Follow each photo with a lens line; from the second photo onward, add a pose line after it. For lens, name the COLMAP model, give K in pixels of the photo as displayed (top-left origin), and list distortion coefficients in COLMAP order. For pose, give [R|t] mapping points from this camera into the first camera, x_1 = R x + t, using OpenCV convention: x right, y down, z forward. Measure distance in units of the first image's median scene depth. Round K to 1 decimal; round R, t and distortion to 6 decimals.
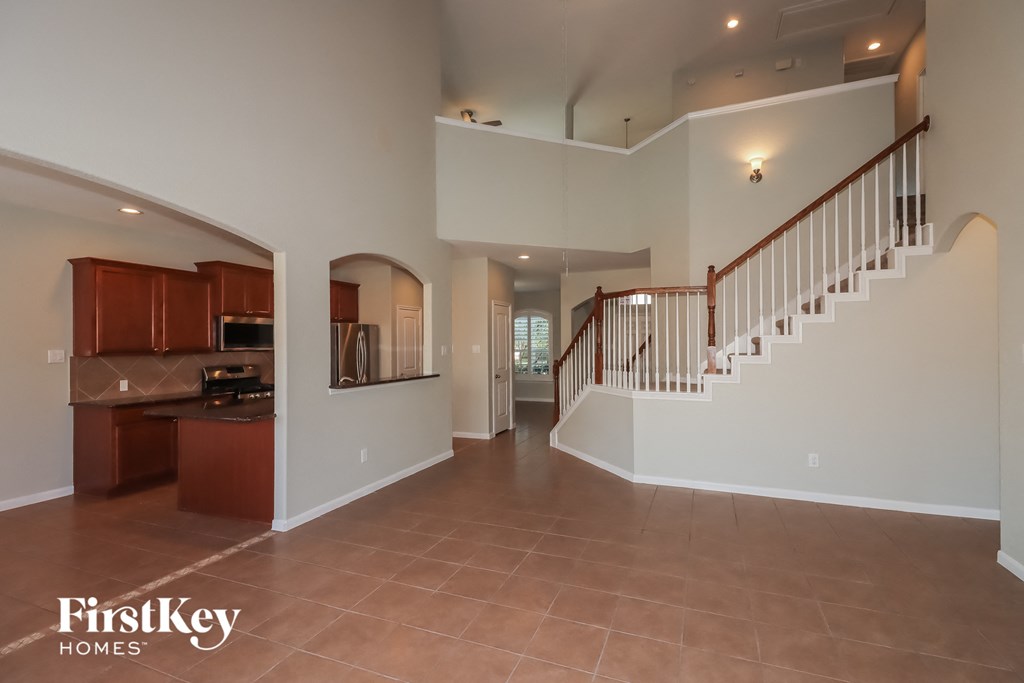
lens RADIAL K [[486.5, 0, 512.0], [0, 486.5, 341.5], [0, 0, 1]] dist [0.002734, 0.000365]
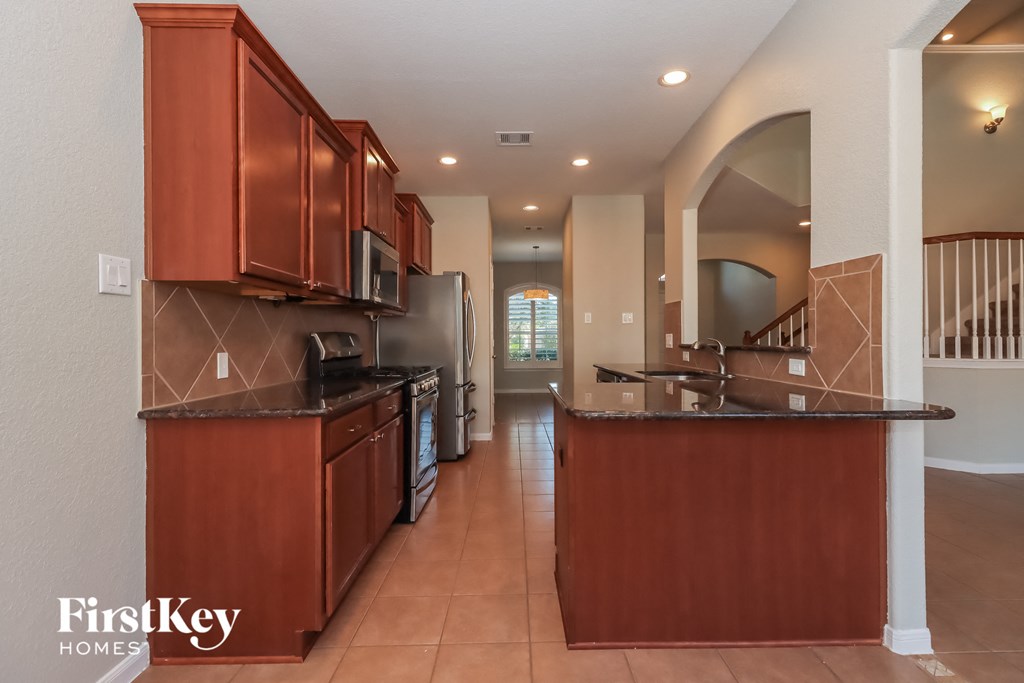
lens RADIAL K [[486.5, 0, 512.0], [0, 486.5, 341.5], [0, 0, 1]] dist [0.002734, 0.000365]
pose [[0.918720, -0.000898, 0.394910, -0.708890], [-0.001160, 0.999987, 0.004972, 0.064290], [-0.394909, -0.005026, 0.918707, 0.504103]]
